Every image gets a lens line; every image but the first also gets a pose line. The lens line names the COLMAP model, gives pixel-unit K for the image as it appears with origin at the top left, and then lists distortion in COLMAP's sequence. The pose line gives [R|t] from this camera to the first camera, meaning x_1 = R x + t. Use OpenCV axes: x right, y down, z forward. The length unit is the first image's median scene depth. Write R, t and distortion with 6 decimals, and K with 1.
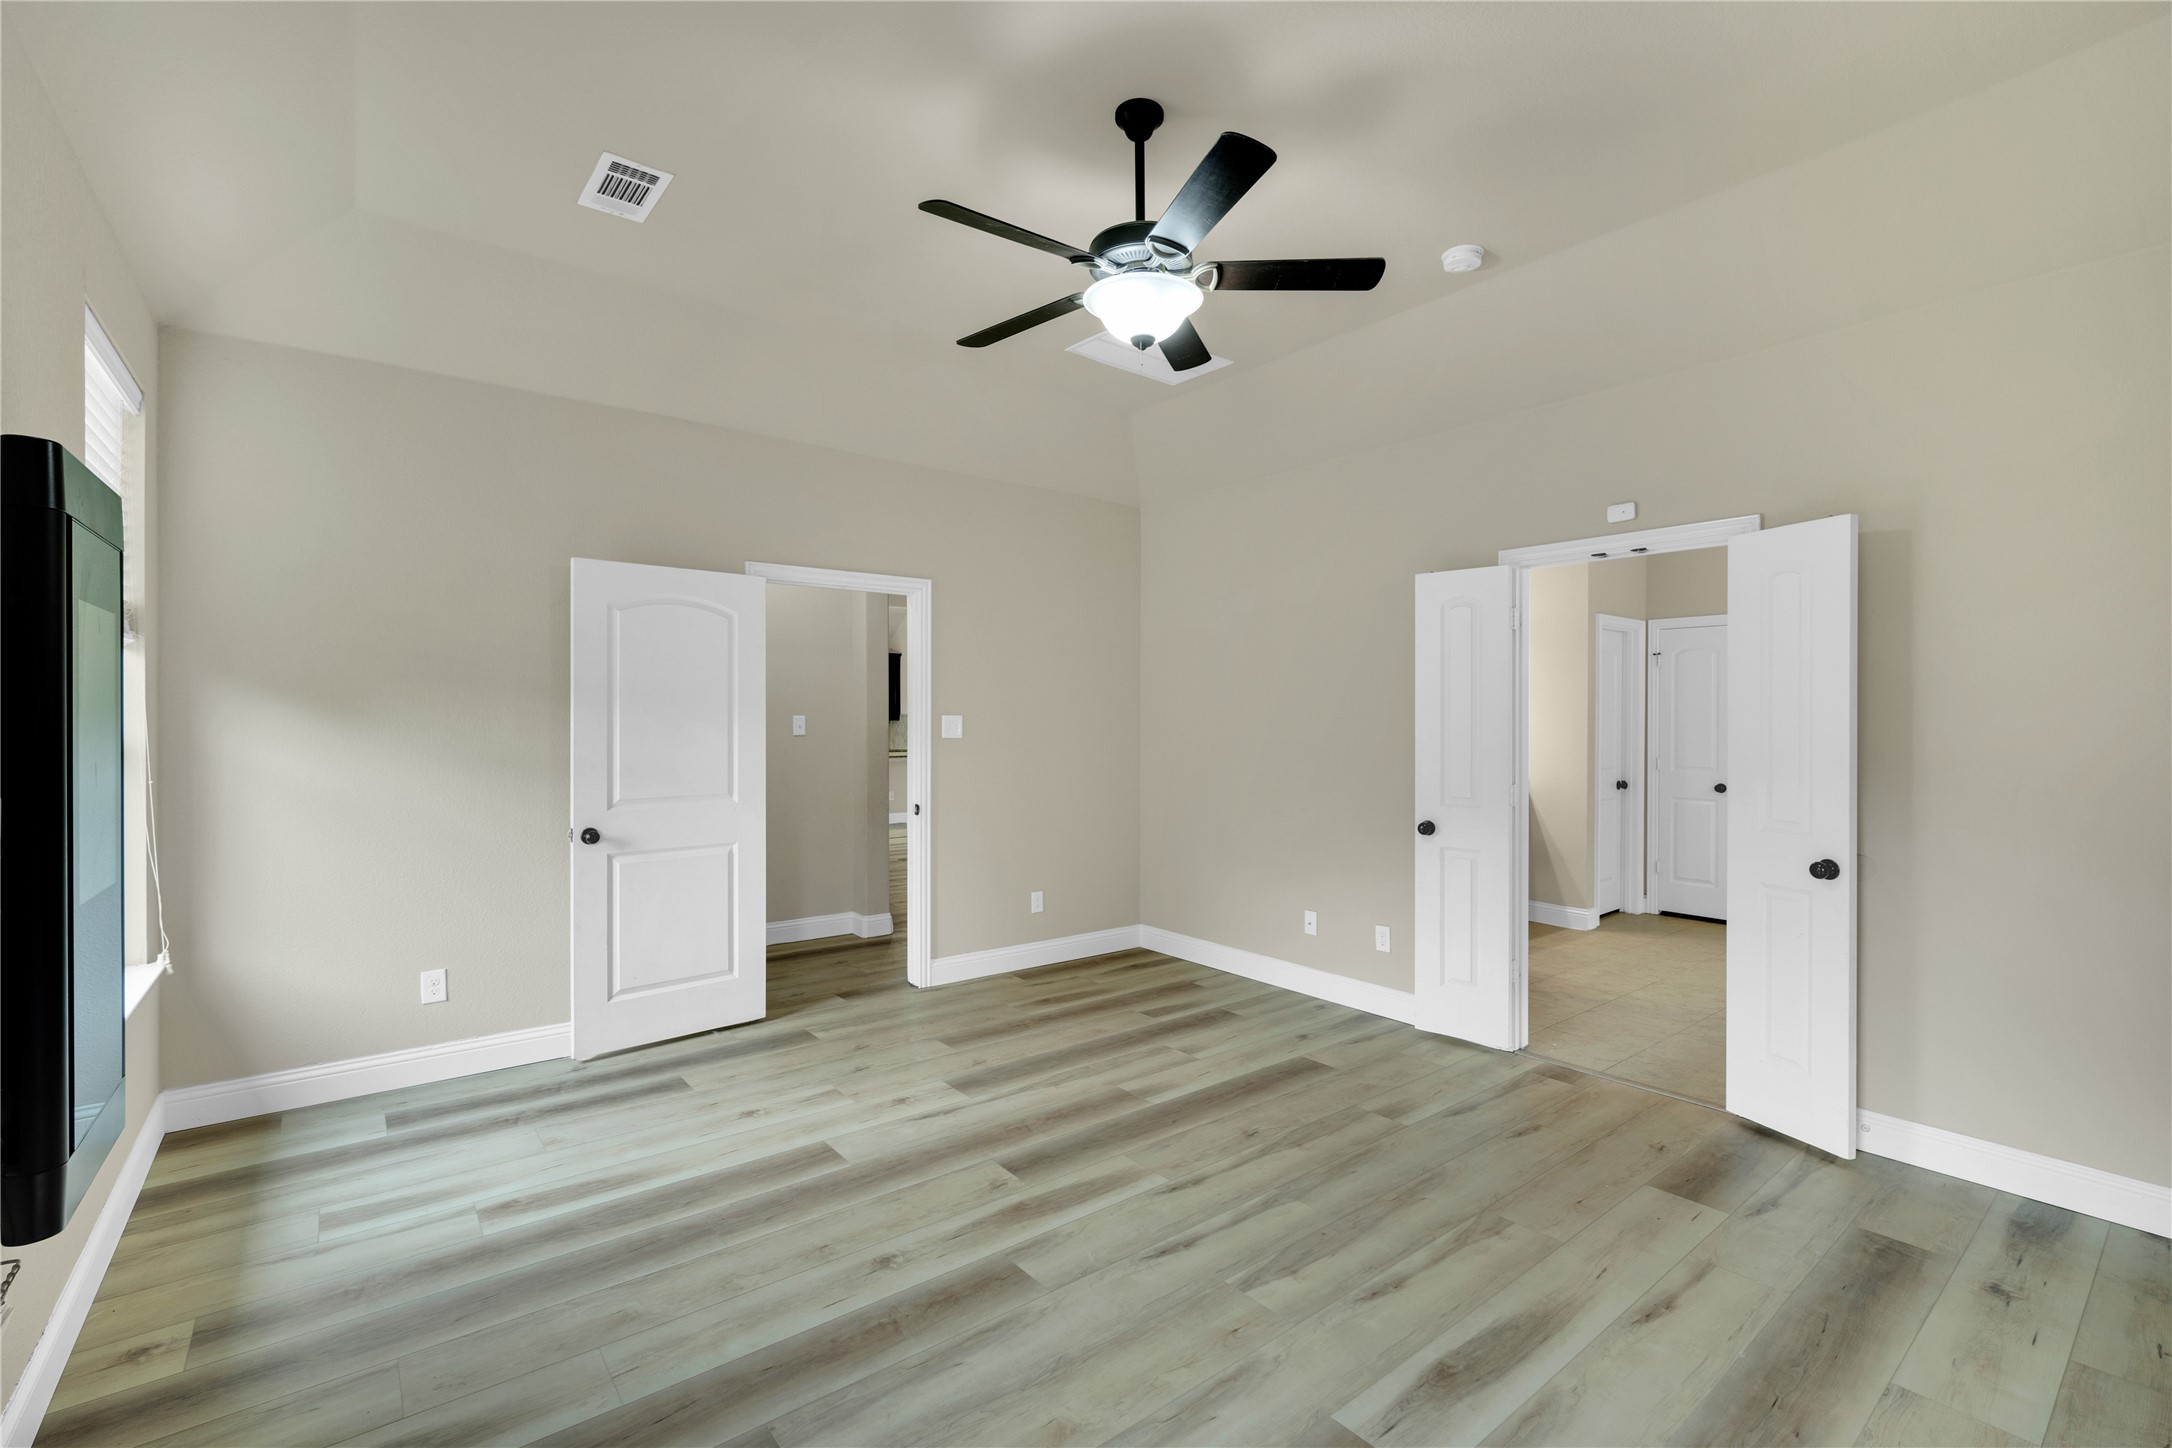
lens RADIAL K [[946.7, 0, 1089.5], [0, 946.7, 716.0], [0, 0, 1]] dist [-0.008219, 0.002893]
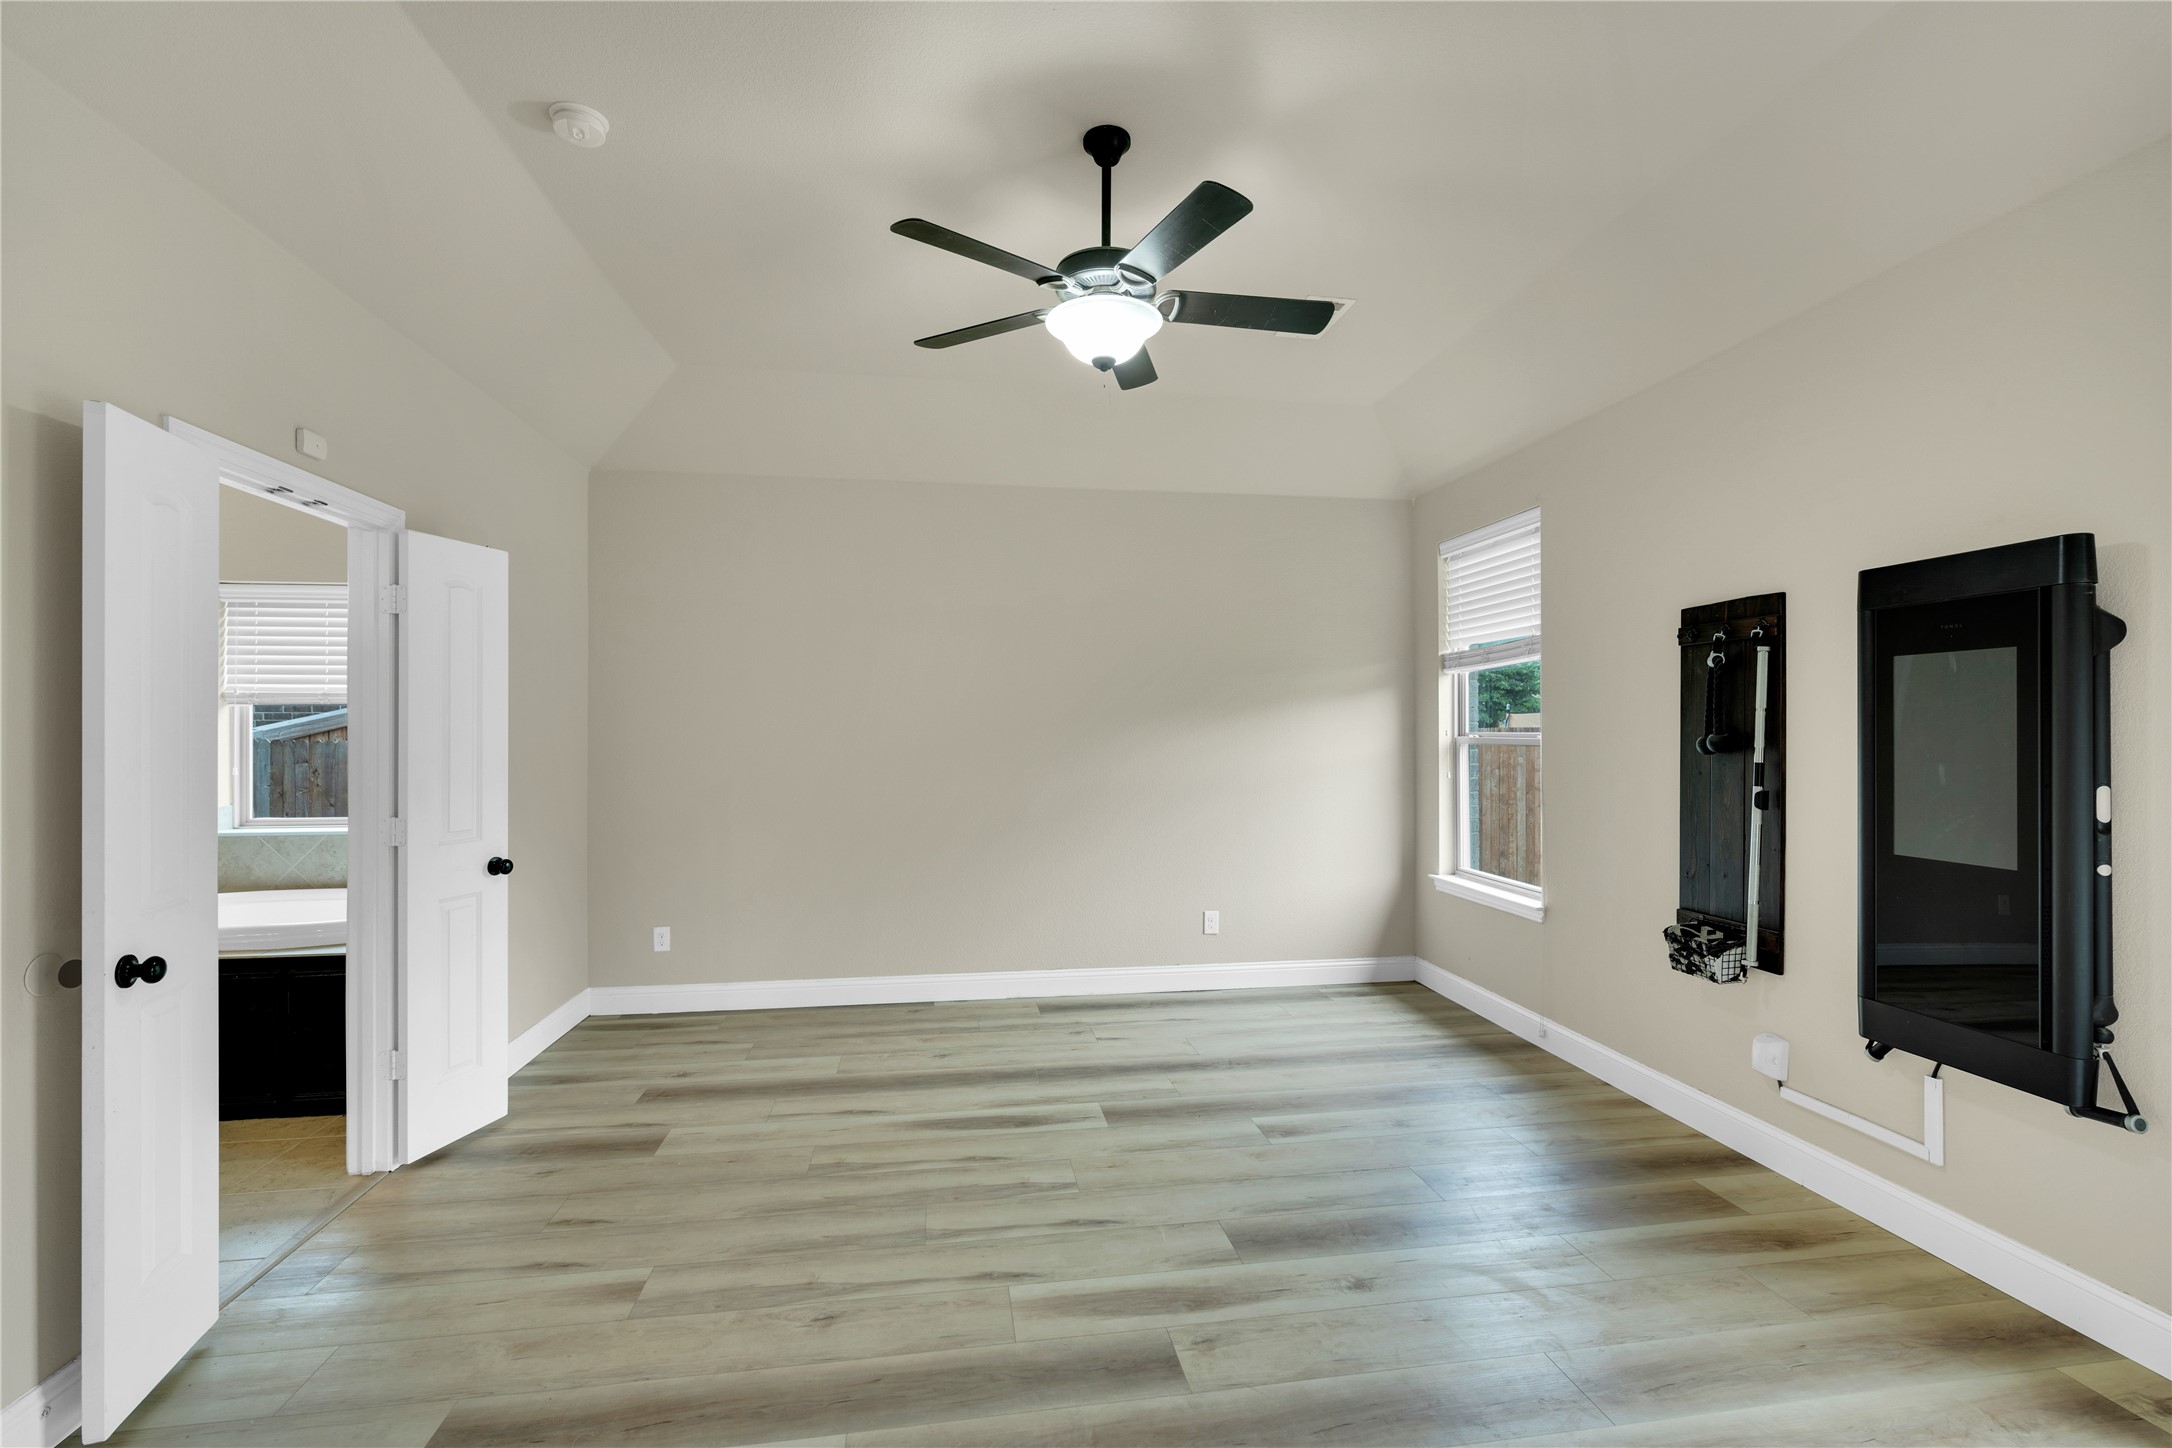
lens RADIAL K [[946.7, 0, 1080.3], [0, 946.7, 731.7], [0, 0, 1]] dist [-0.008219, 0.002893]
pose [[-0.864138, -0.005258, 0.503227, -0.421182], [-0.005597, 0.999984, 0.000837, 0.000470], [-0.503223, -0.002093, -0.864154, 1.840054]]
